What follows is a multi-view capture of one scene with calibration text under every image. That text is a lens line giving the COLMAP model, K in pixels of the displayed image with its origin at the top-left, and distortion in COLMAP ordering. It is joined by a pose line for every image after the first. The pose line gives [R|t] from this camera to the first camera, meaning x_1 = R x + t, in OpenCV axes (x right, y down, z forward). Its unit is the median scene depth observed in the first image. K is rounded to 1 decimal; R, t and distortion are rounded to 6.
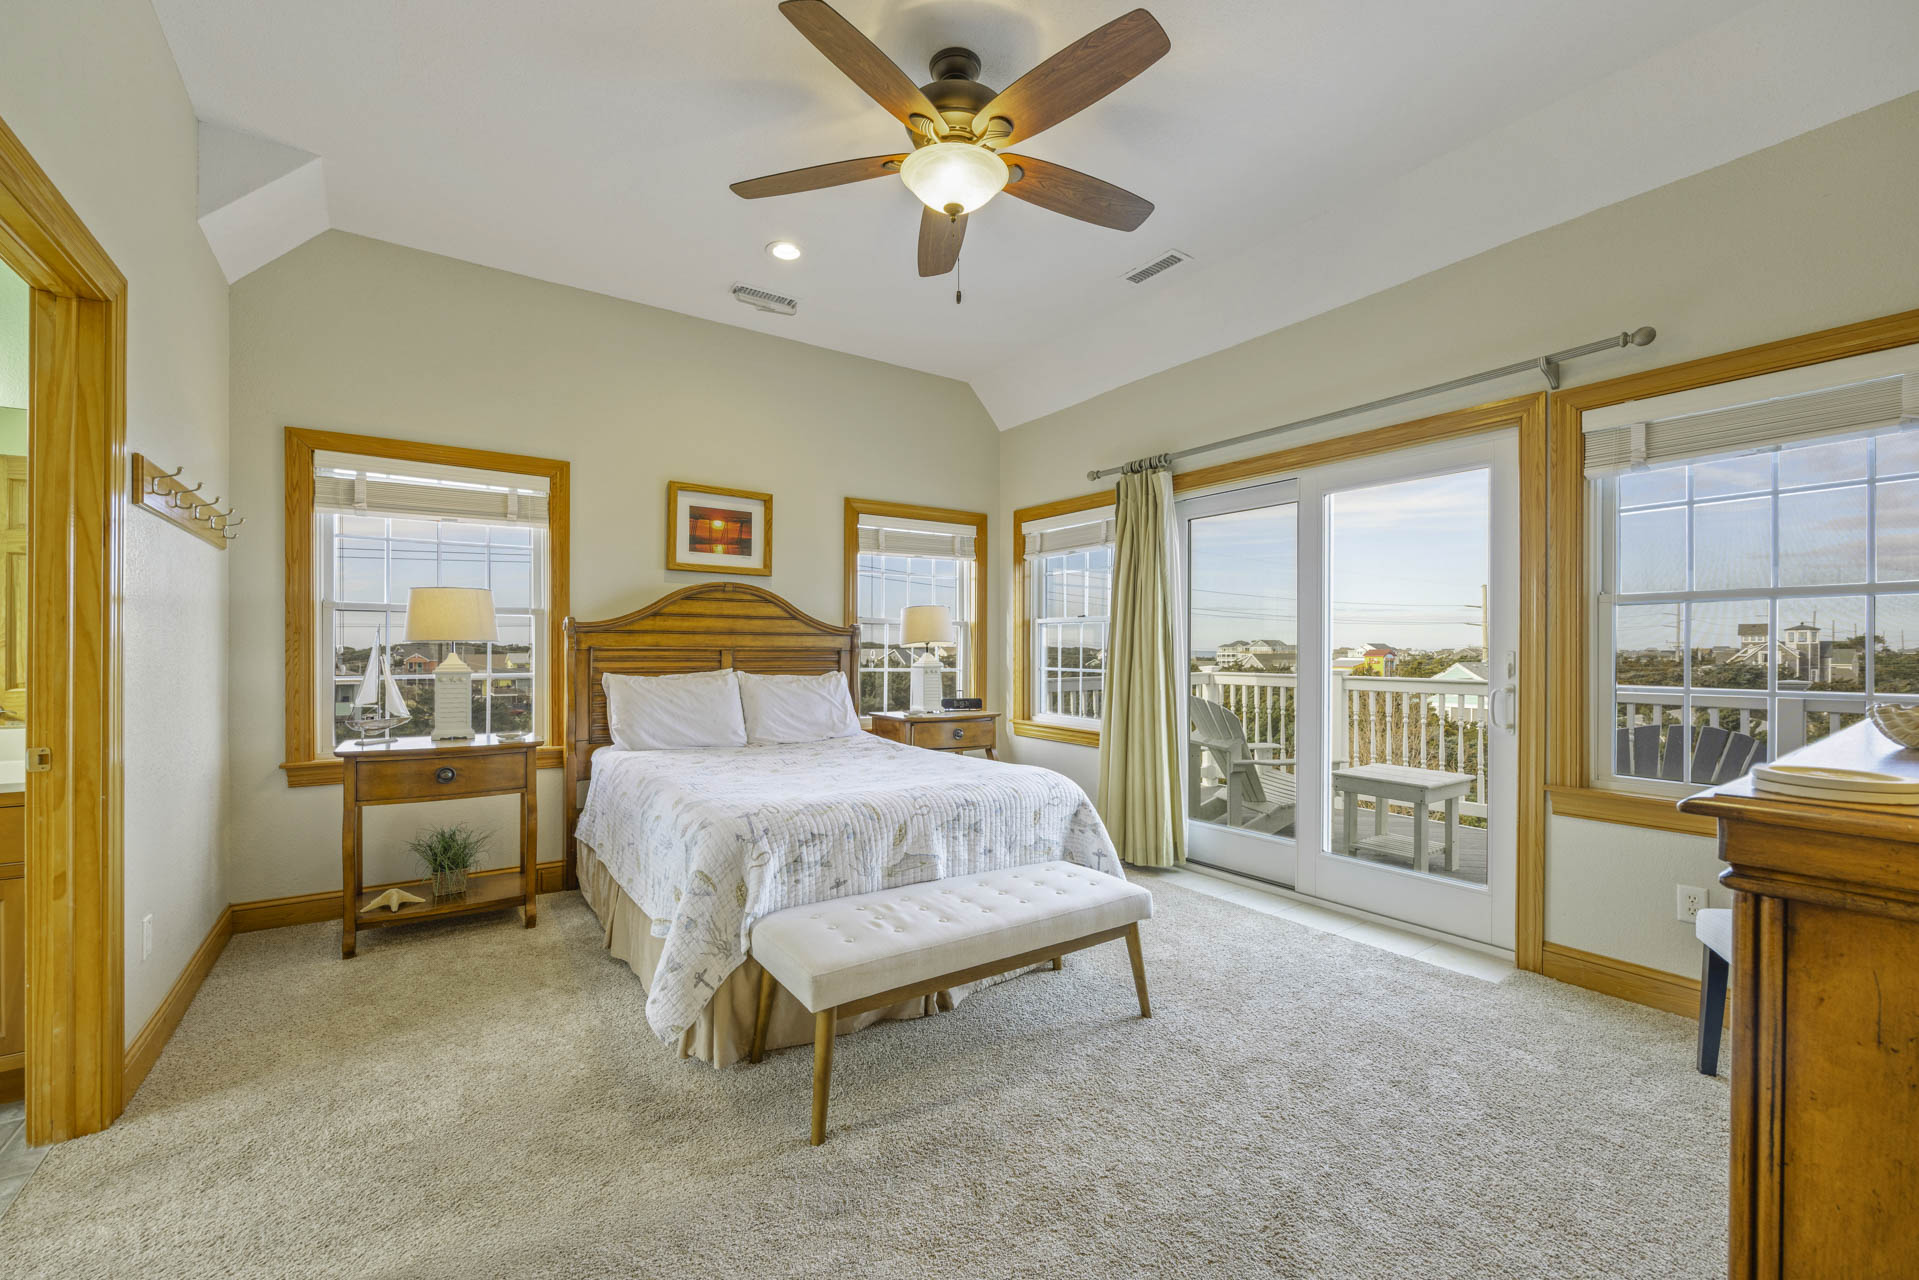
lens RADIAL K [[770.5, 0, 957.7], [0, 770.5, 648.0], [0, 0, 1]] dist [-0.002020, 0.000687]
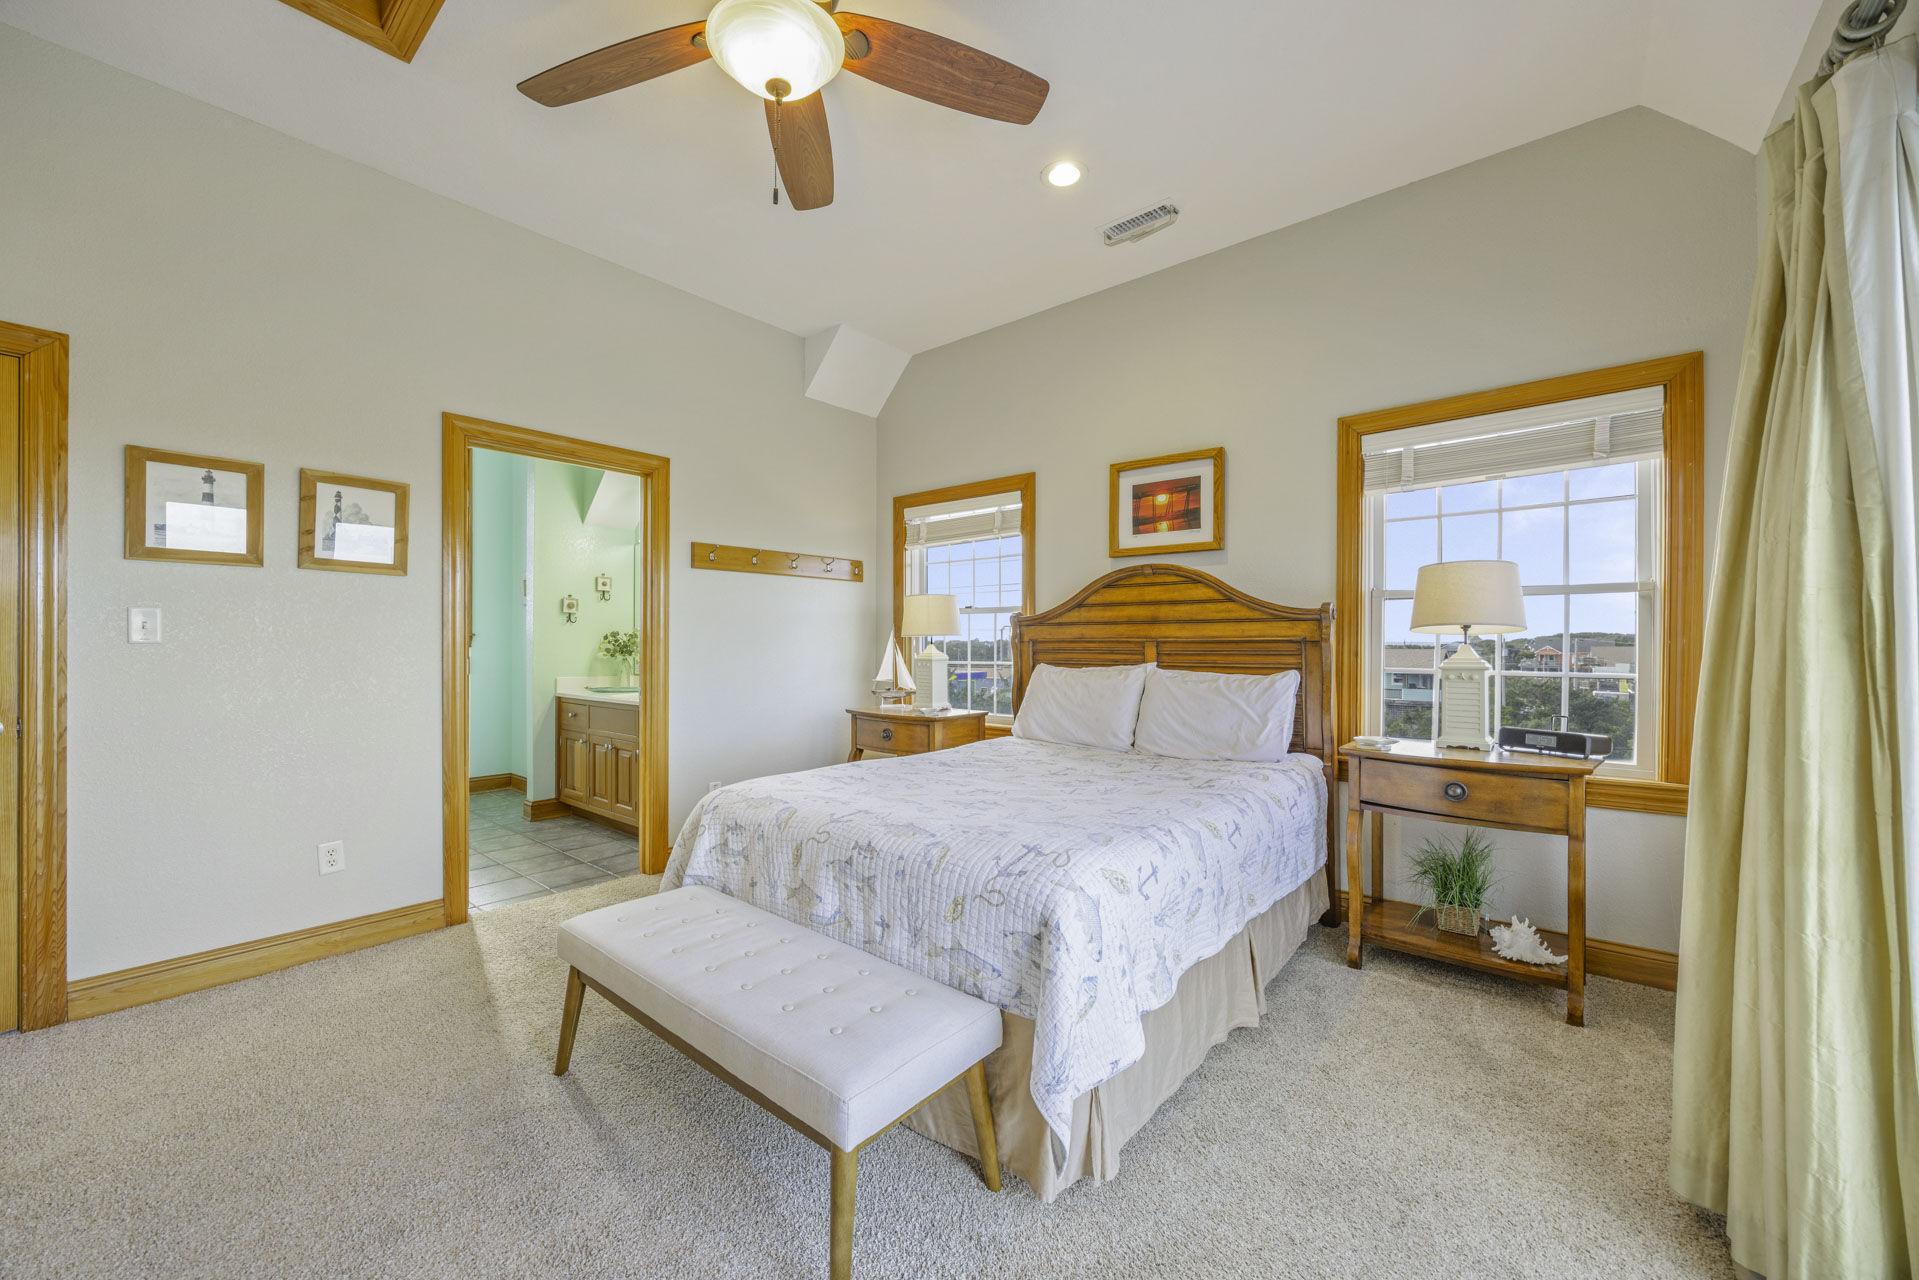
lens RADIAL K [[738.3, 0, 955.5], [0, 738.3, 641.3], [0, 0, 1]] dist [-0.002511, -0.000555]
pose [[0.261524, -0.004710, -0.965186, 0.456207], [0.004124, 0.999984, -0.003763, 0.004810], [0.965188, -0.002996, 0.261539, 0.571003]]
